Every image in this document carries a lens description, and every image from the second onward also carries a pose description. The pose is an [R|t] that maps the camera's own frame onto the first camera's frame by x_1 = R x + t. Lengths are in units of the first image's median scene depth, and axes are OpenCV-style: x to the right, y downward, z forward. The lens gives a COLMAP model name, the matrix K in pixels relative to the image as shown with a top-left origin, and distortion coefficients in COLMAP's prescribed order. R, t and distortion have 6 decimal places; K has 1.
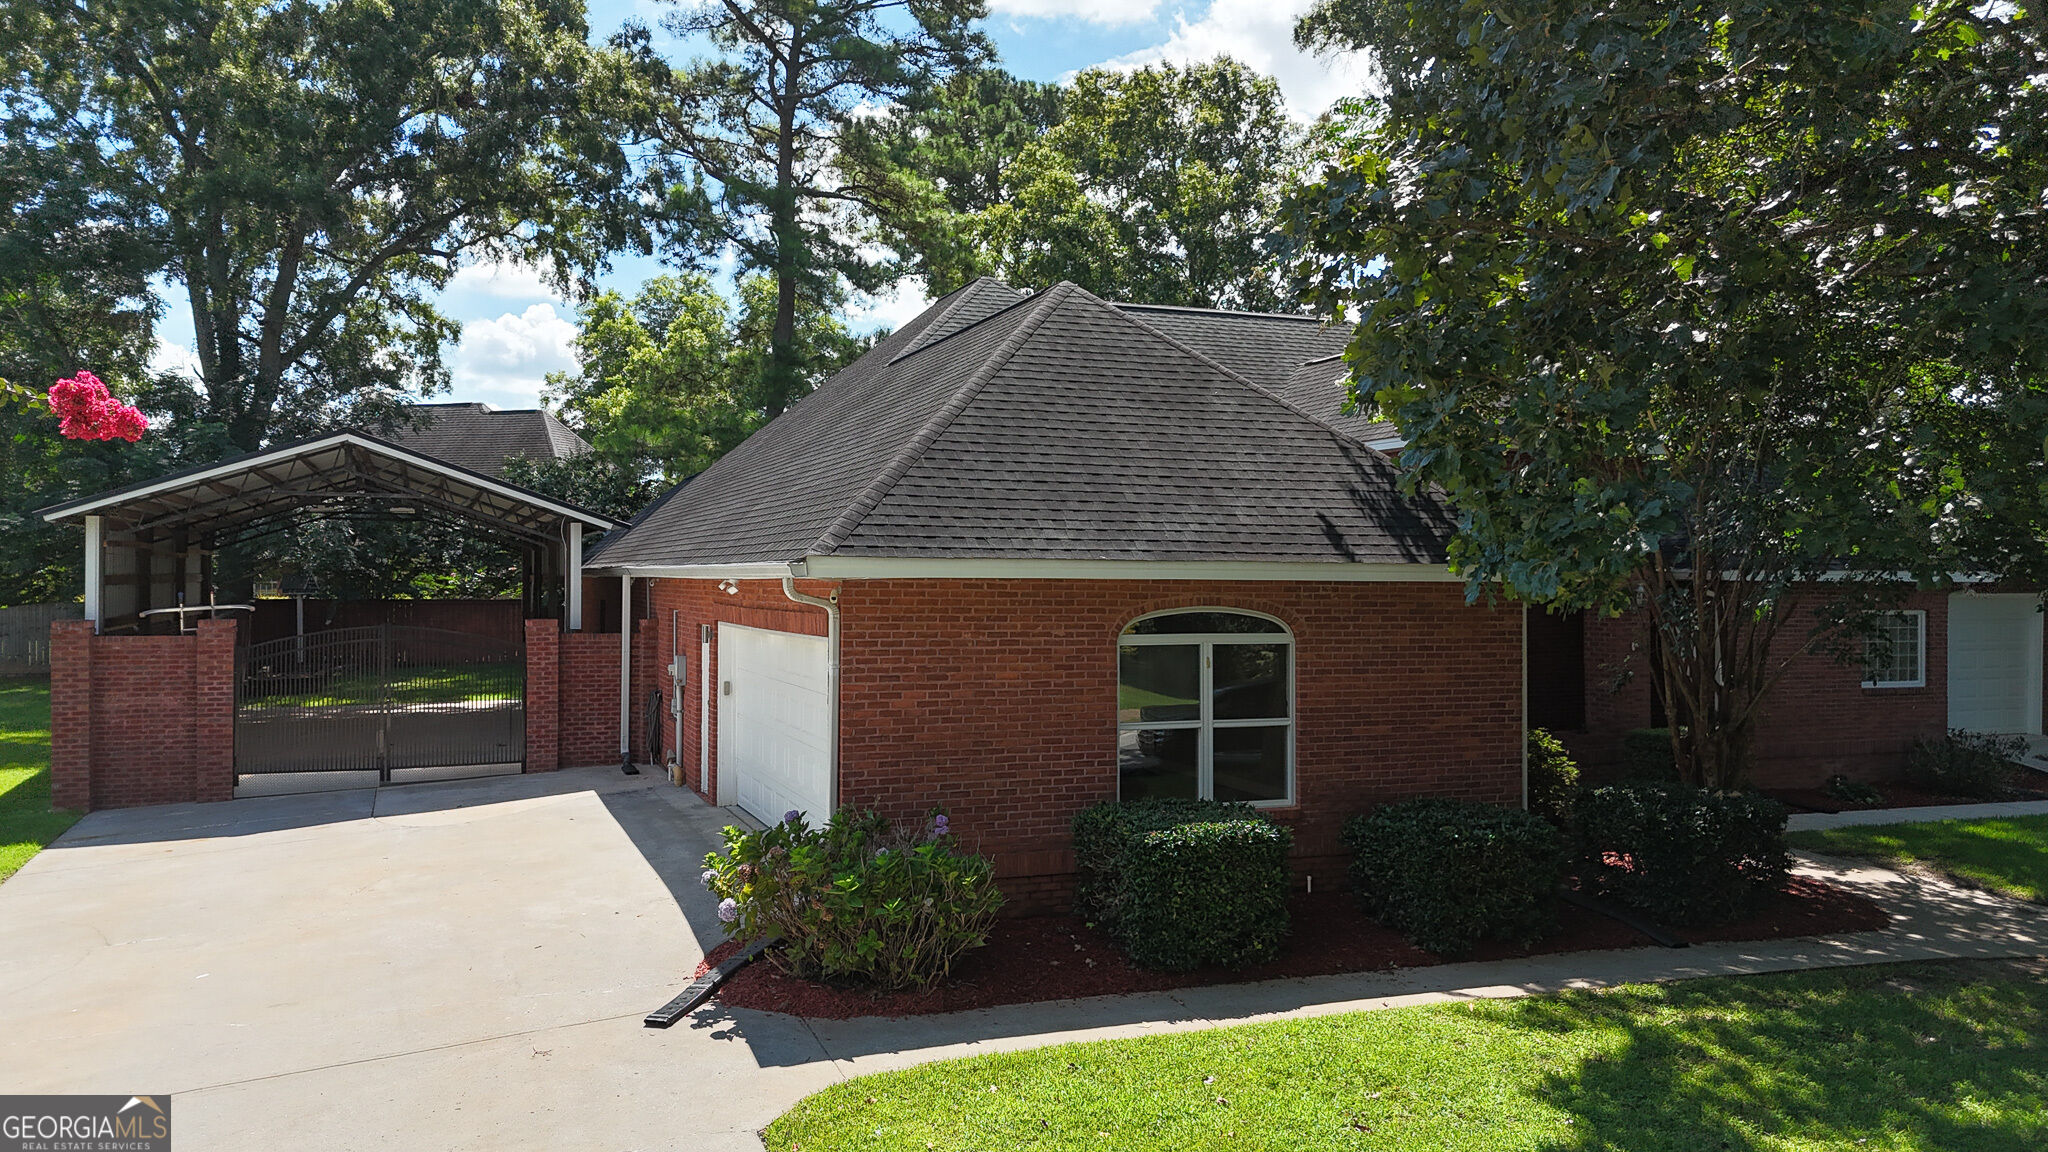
lens RADIAL K [[1518.4, 0, 1024.0], [0, 1518.4, 576.0], [0, 0, 1]] dist [0.005284, -0.002626]
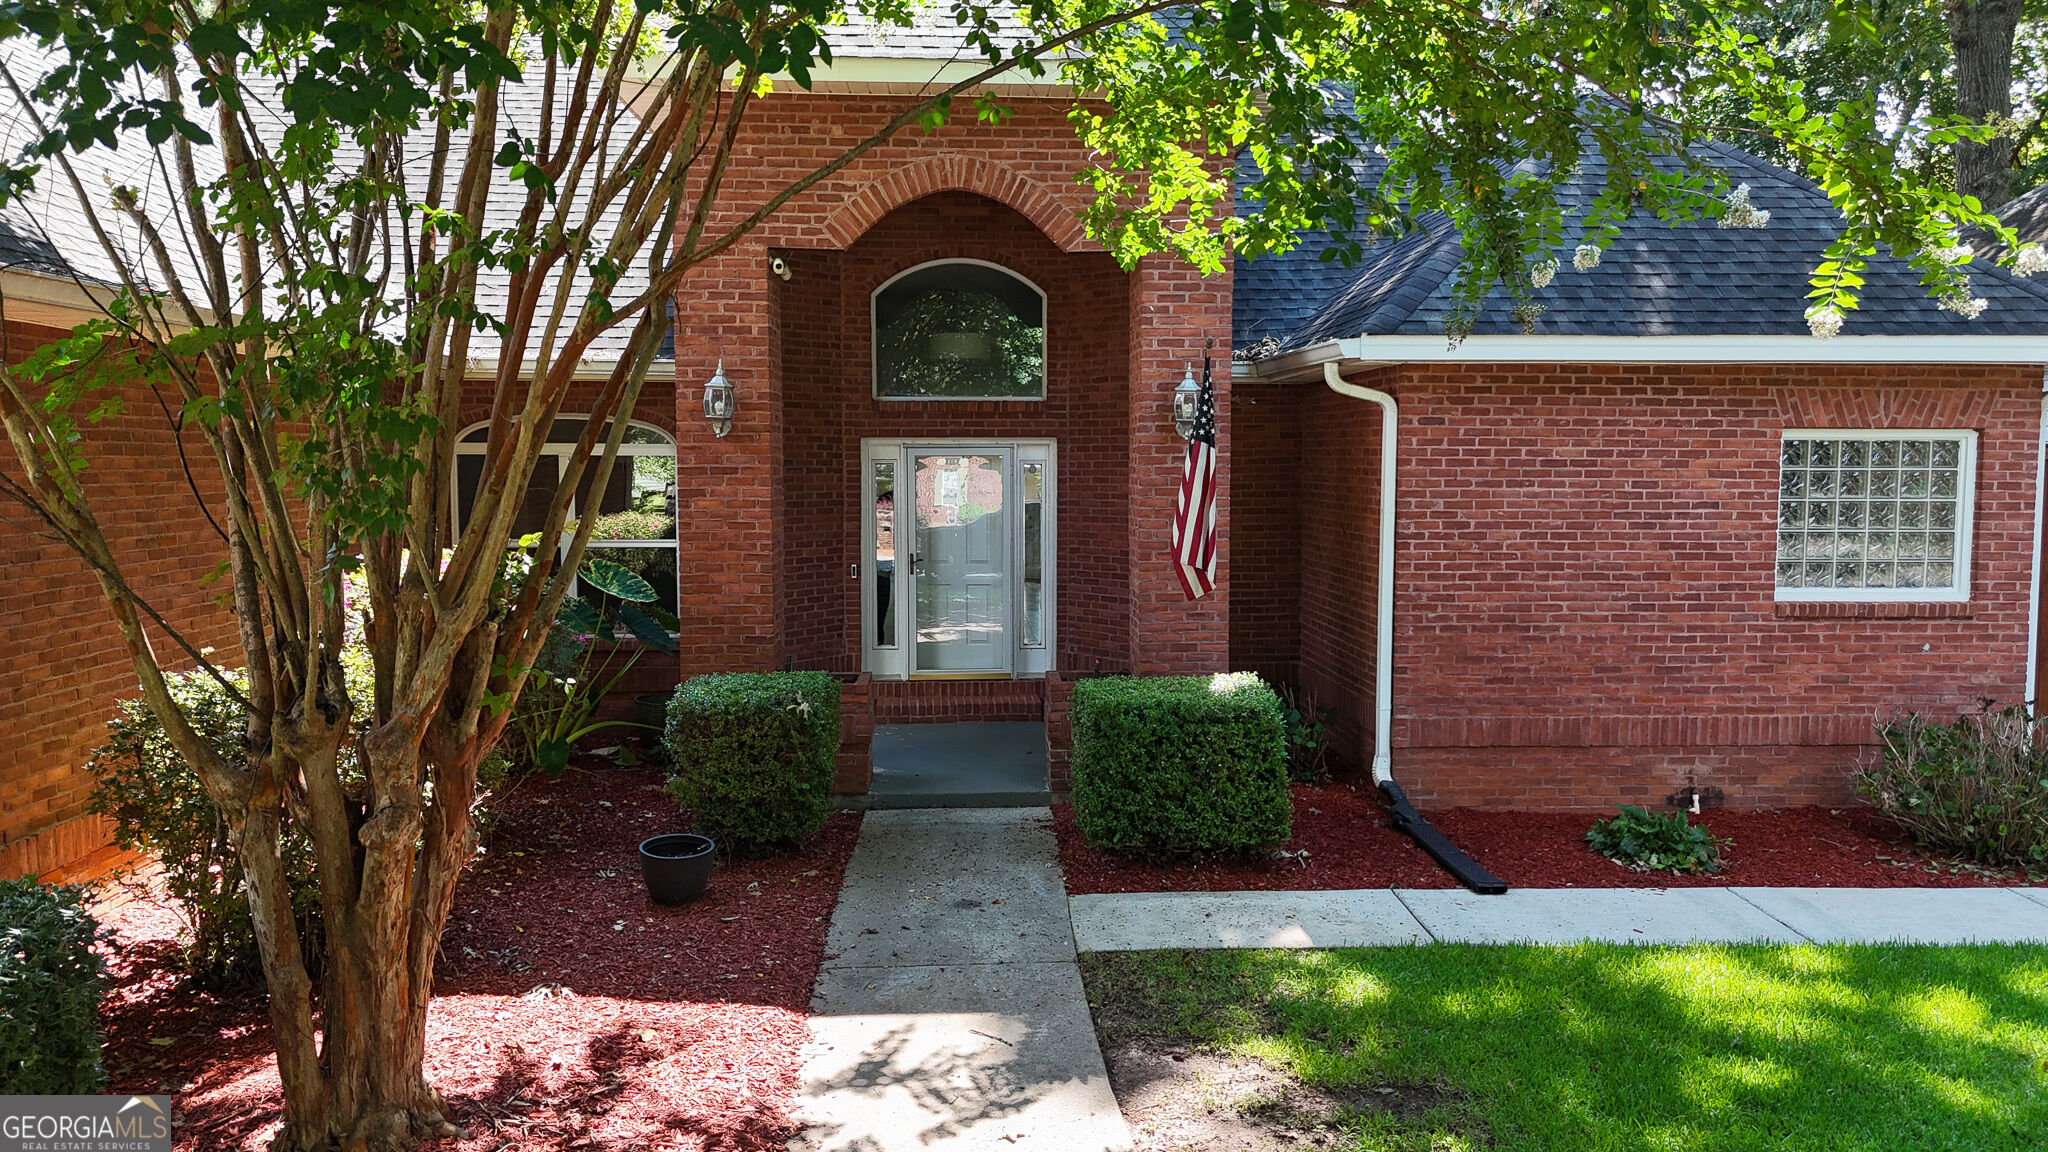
lens RADIAL K [[1518.4, 0, 1024.0], [0, 1518.4, 576.0], [0, 0, 1]] dist [0.005284, -0.002626]
pose [[0.949817, 0.023402, -0.311931, 0.482749], [0.002152, 0.996685, 0.081325, 0.029048], [0.312800, -0.077915, 0.946618, 0.506045]]
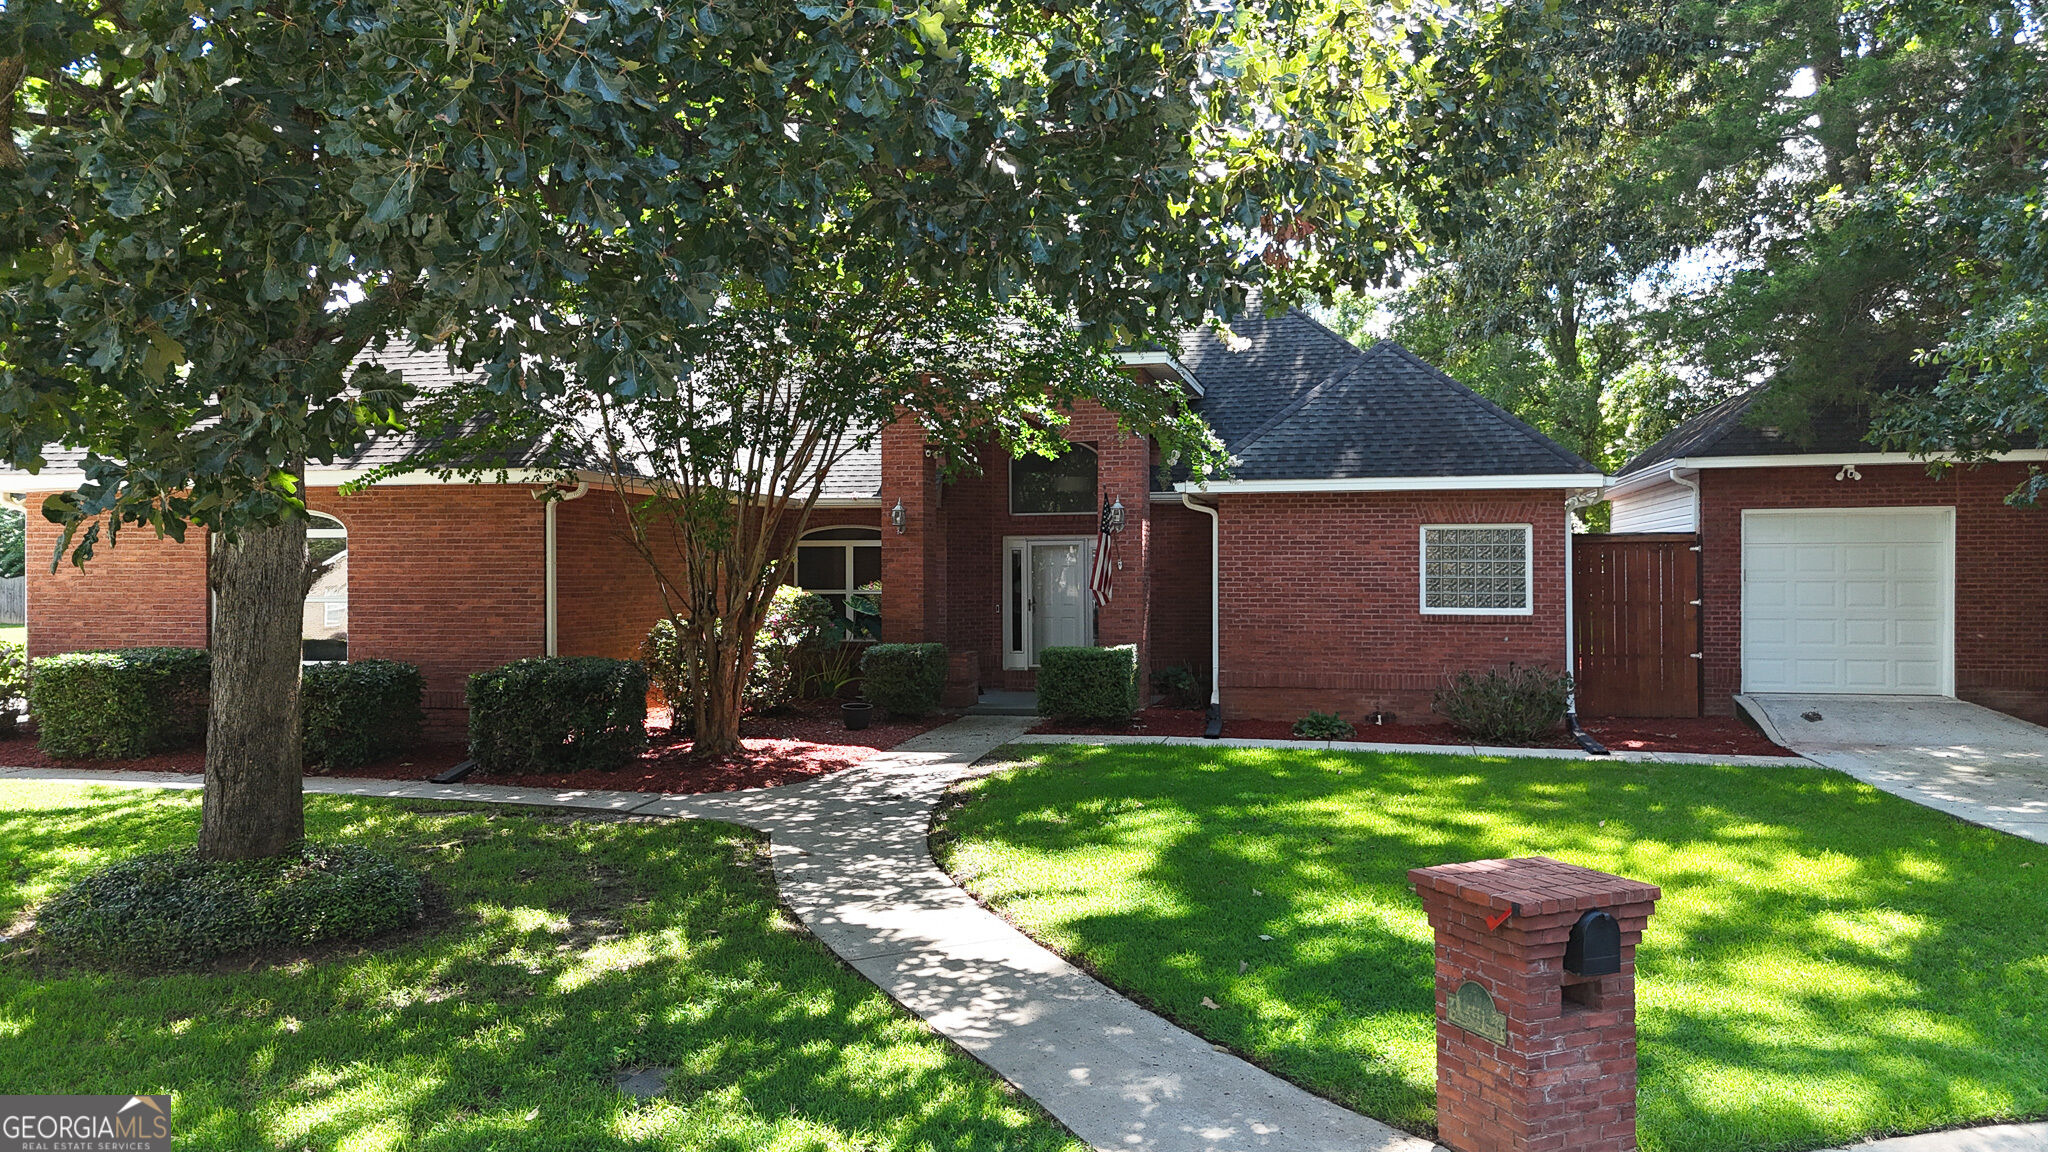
lens RADIAL K [[1518.4, 0, 1024.0], [0, 1518.4, 576.0], [0, 0, 1]] dist [0.005284, -0.002626]
pose [[0.831898, -0.002985, -0.554921, 0.848140], [0.006787, 0.999965, 0.004797, 0.046733], [0.554887, -0.007757, 0.831890, 0.158494]]
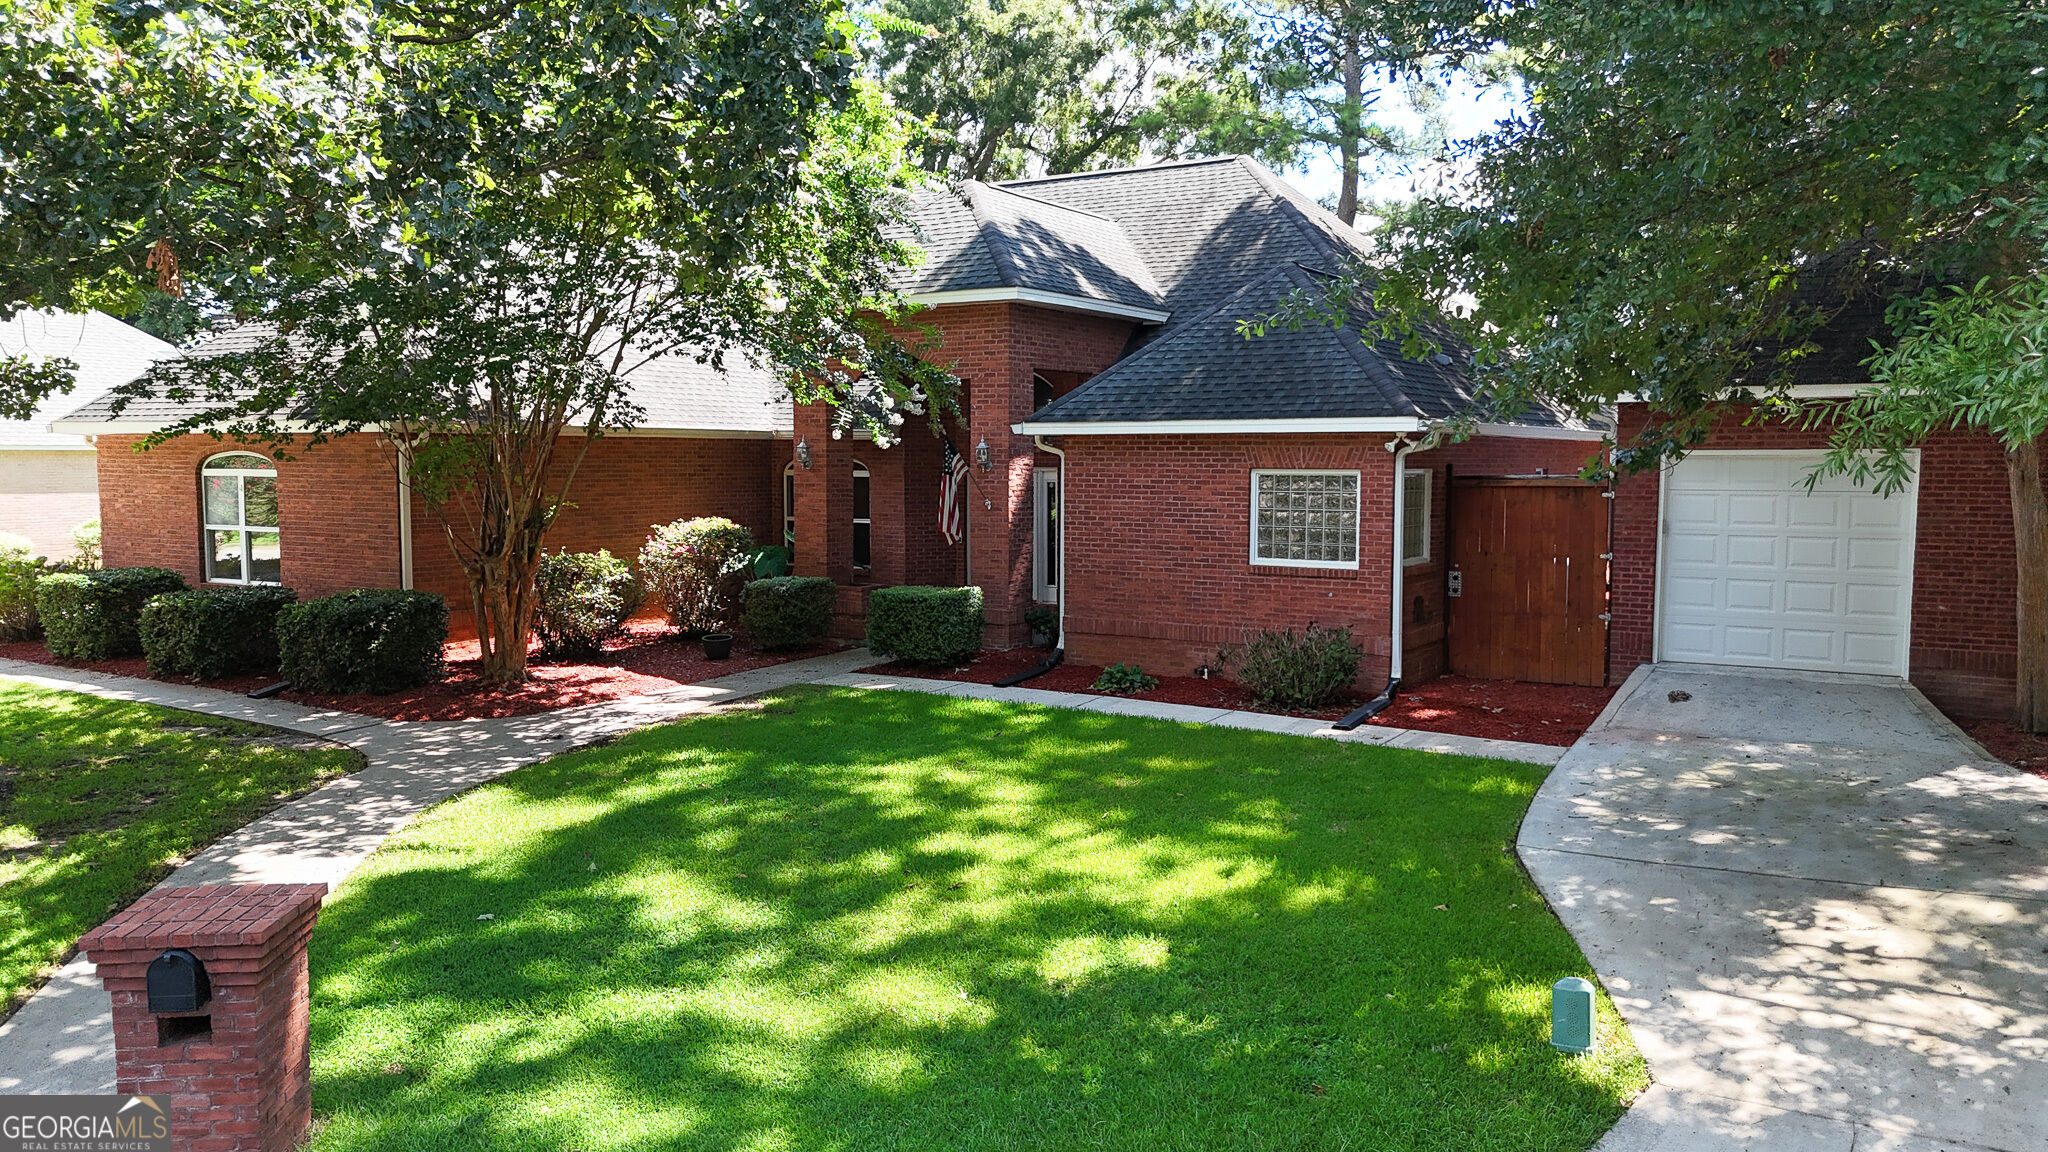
lens RADIAL K [[1489.9, 0, 1033.6], [0, 1489.9, 604.1], [0, 0, 1]] dist [0.041541, -0.001826]
pose [[0.617681, 0.075952, -0.782753, 1.114304], [0.002376, 0.995141, 0.098435, 0.015839], [0.786425, -0.062661, 0.614499, 0.420372]]
